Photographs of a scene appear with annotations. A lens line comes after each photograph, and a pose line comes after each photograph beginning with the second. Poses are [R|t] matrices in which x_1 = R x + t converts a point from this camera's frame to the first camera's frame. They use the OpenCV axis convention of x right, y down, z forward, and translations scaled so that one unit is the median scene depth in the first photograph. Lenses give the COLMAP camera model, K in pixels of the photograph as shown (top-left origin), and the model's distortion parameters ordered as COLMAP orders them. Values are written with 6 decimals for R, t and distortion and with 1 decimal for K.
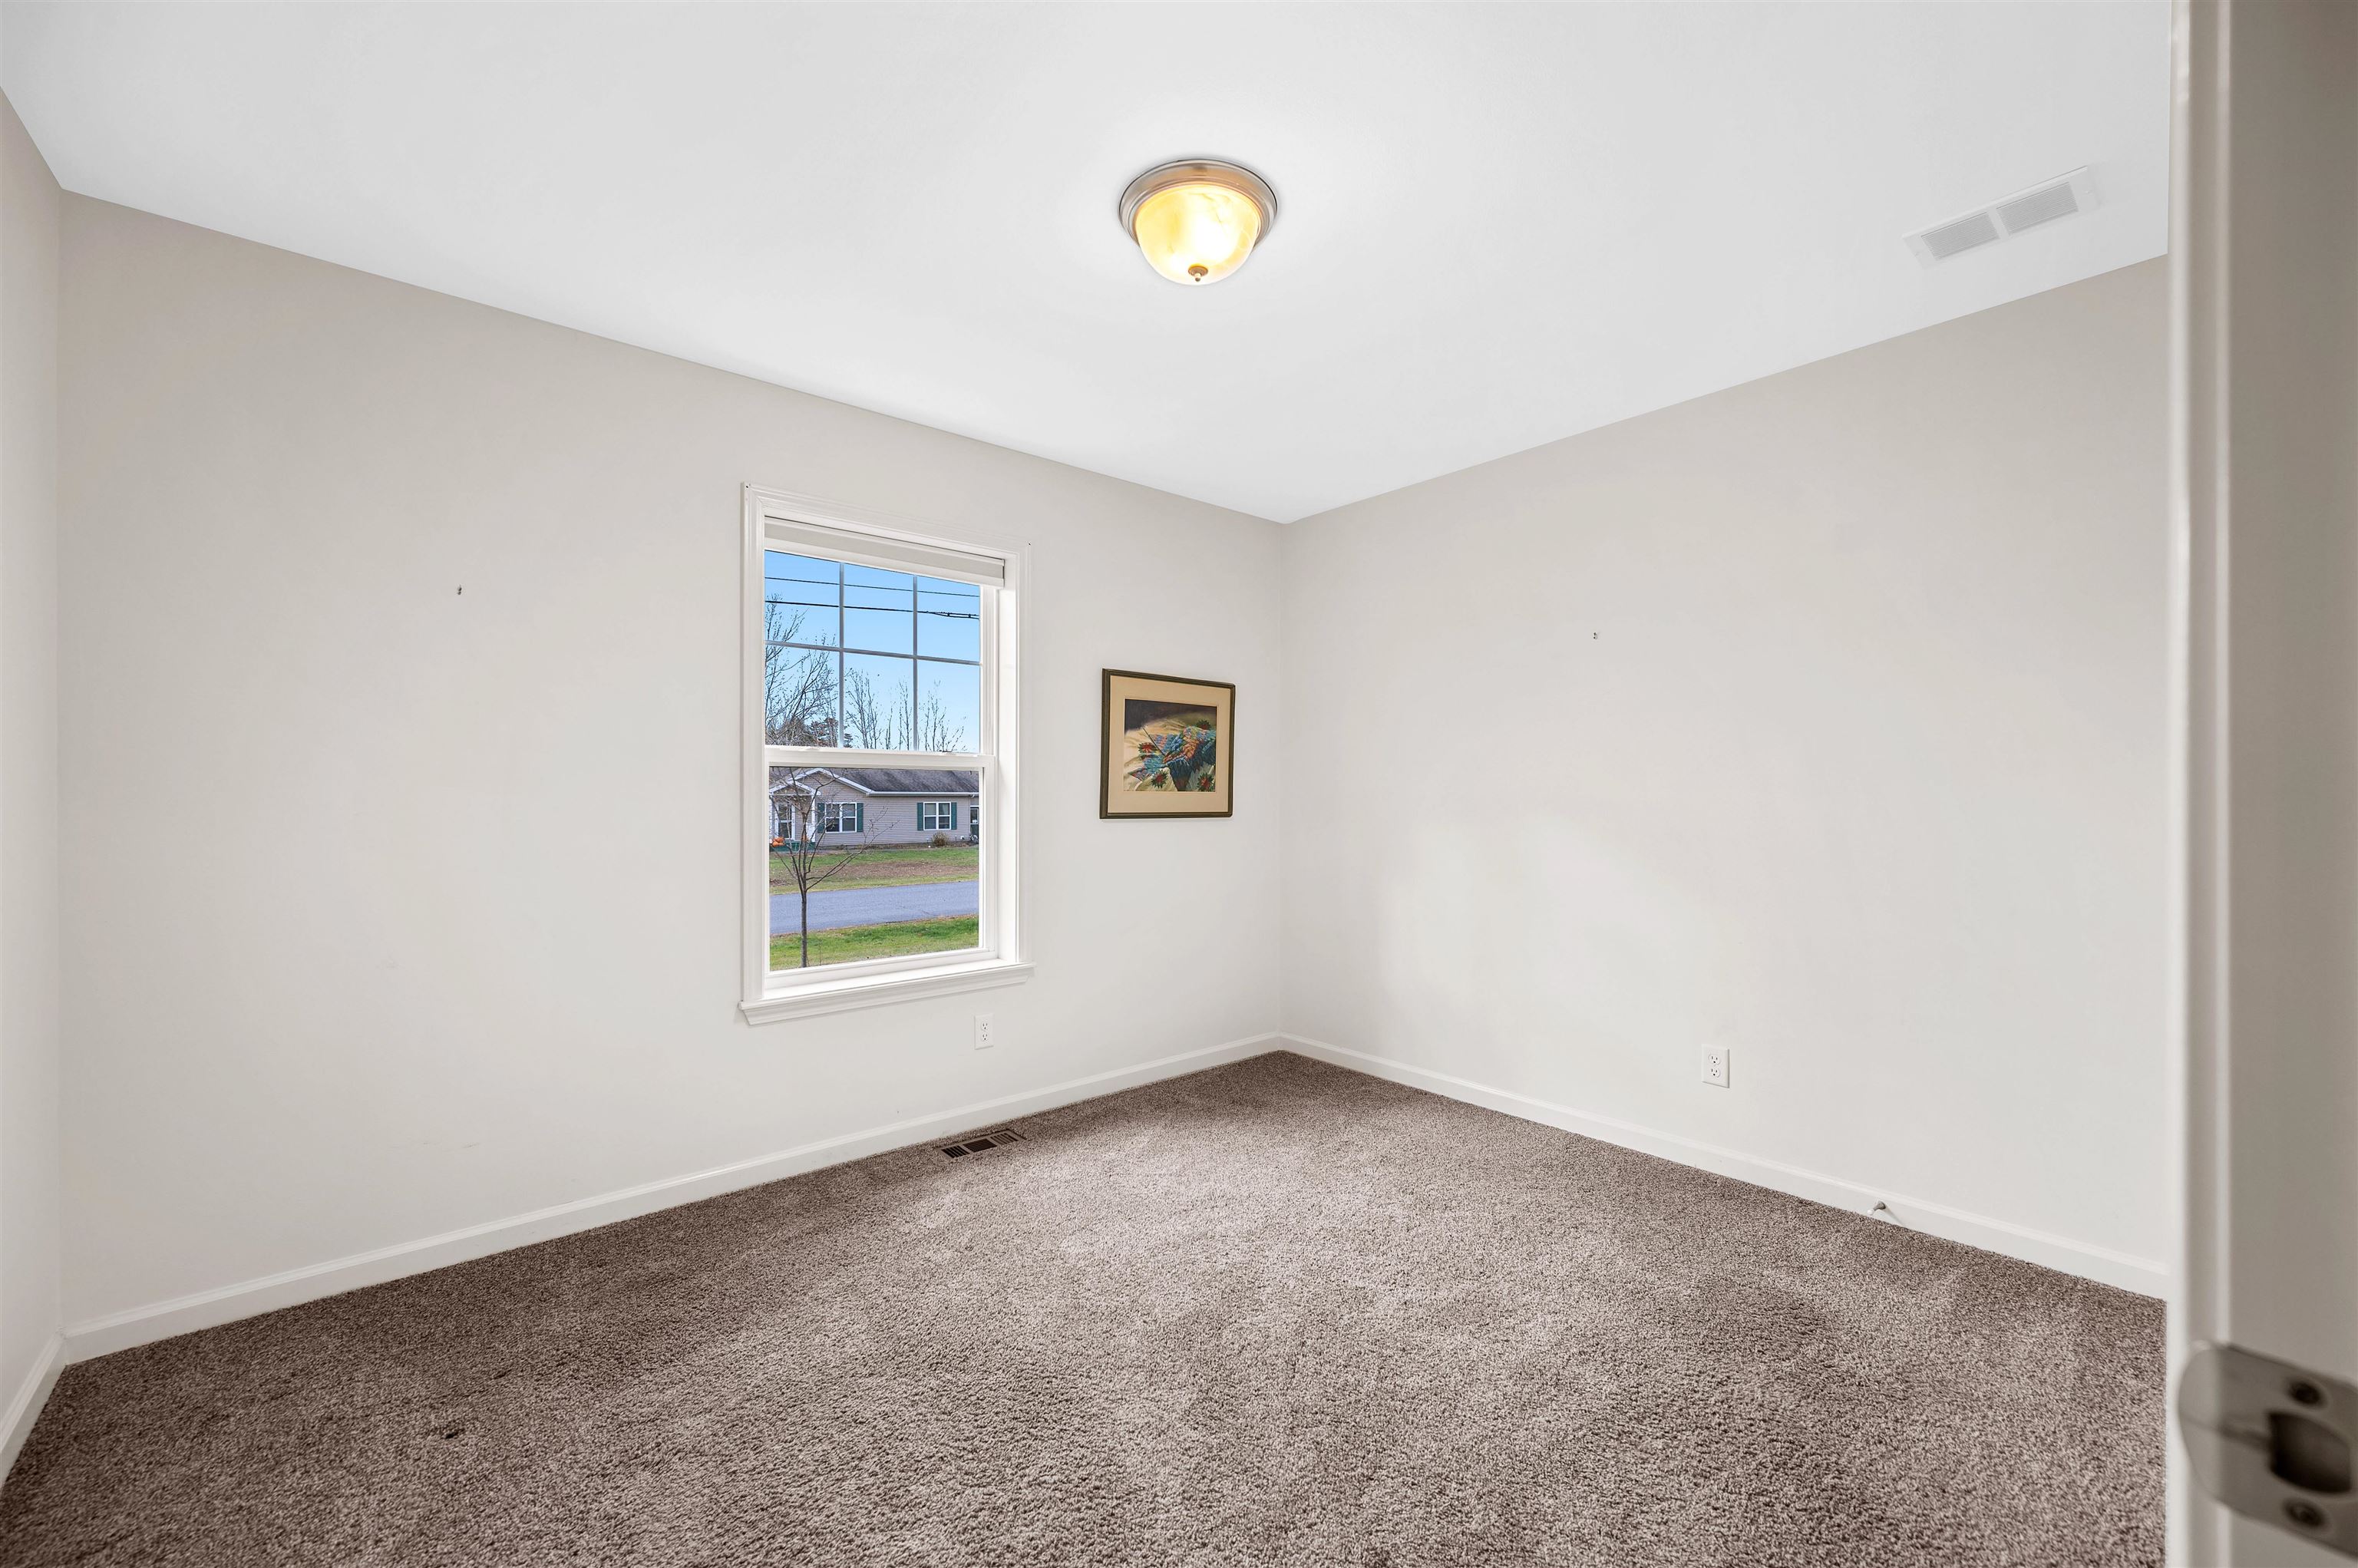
lens RADIAL K [[931.6, 0, 1179.2], [0, 931.6, 813.9], [0, 0, 1]] dist [-0.000073, 0.000226]
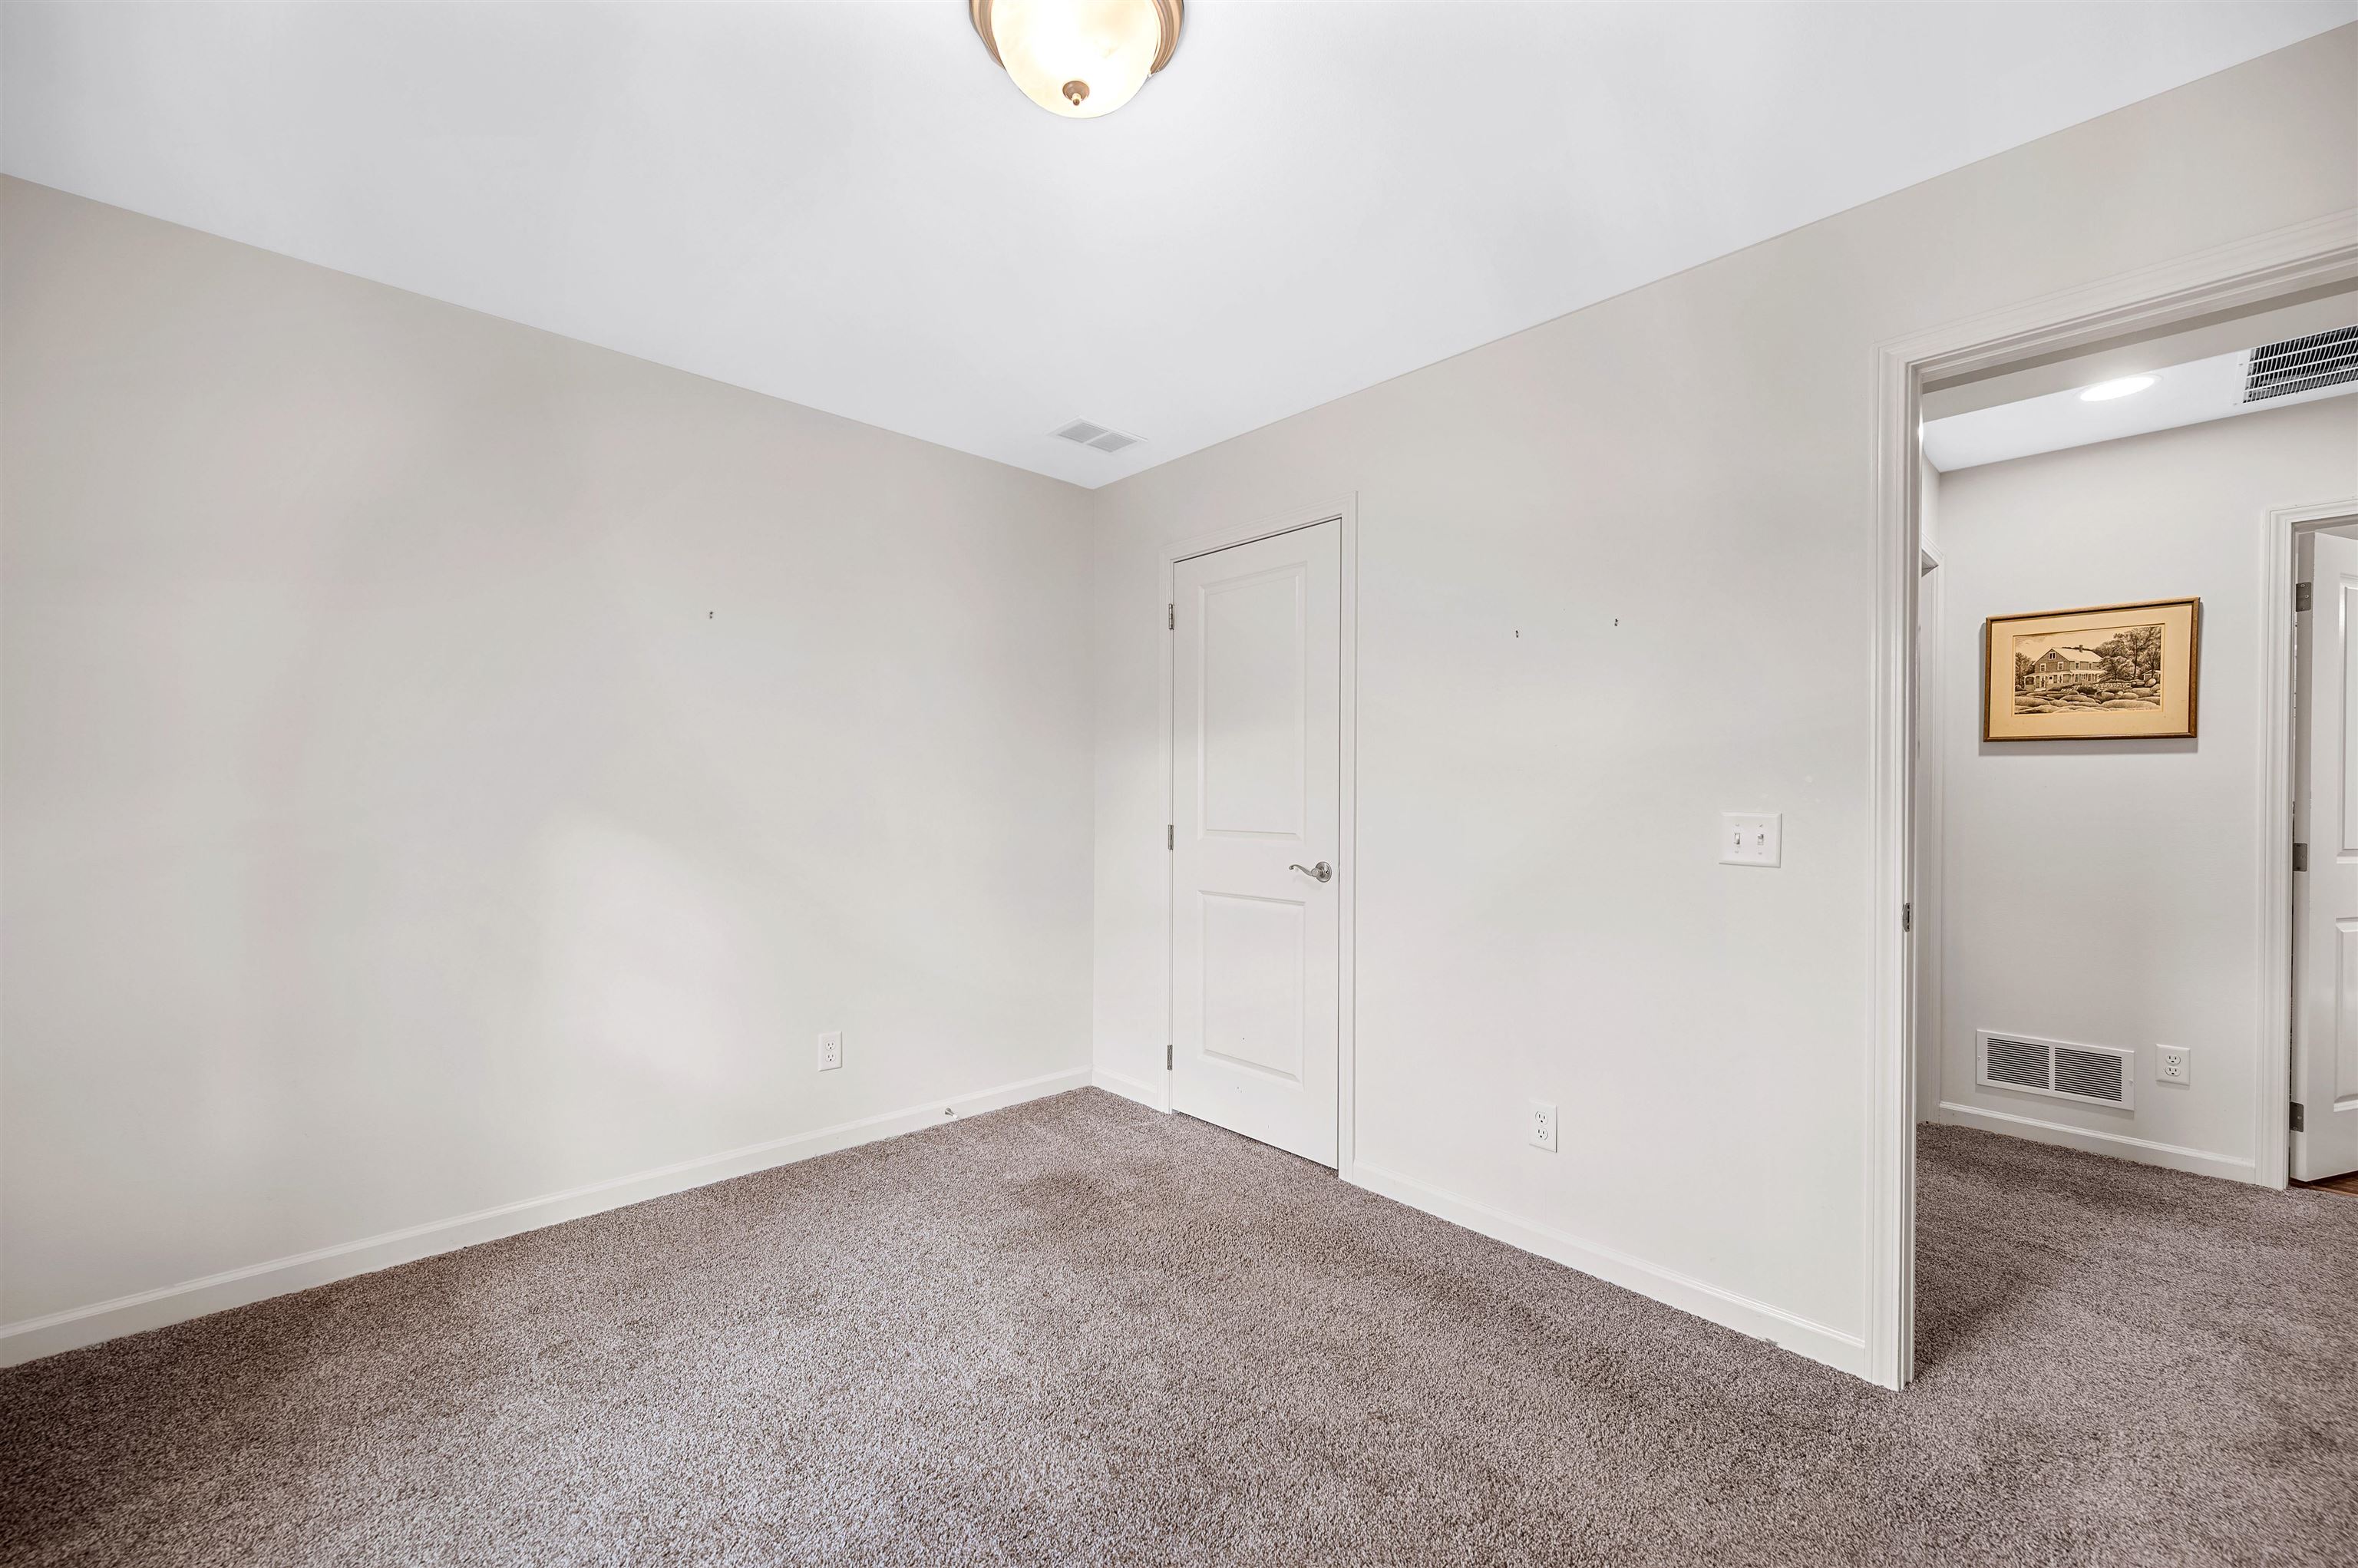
lens RADIAL K [[931.6, 0, 1179.2], [0, 931.6, 813.9], [0, 0, 1]] dist [-0.000073, 0.000226]
pose [[-0.051120, -0.020537, 0.998481, -0.469039], [0.010030, 0.999728, 0.021076, -0.018300], [-0.998642, 0.011092, -0.050901, 0.613164]]
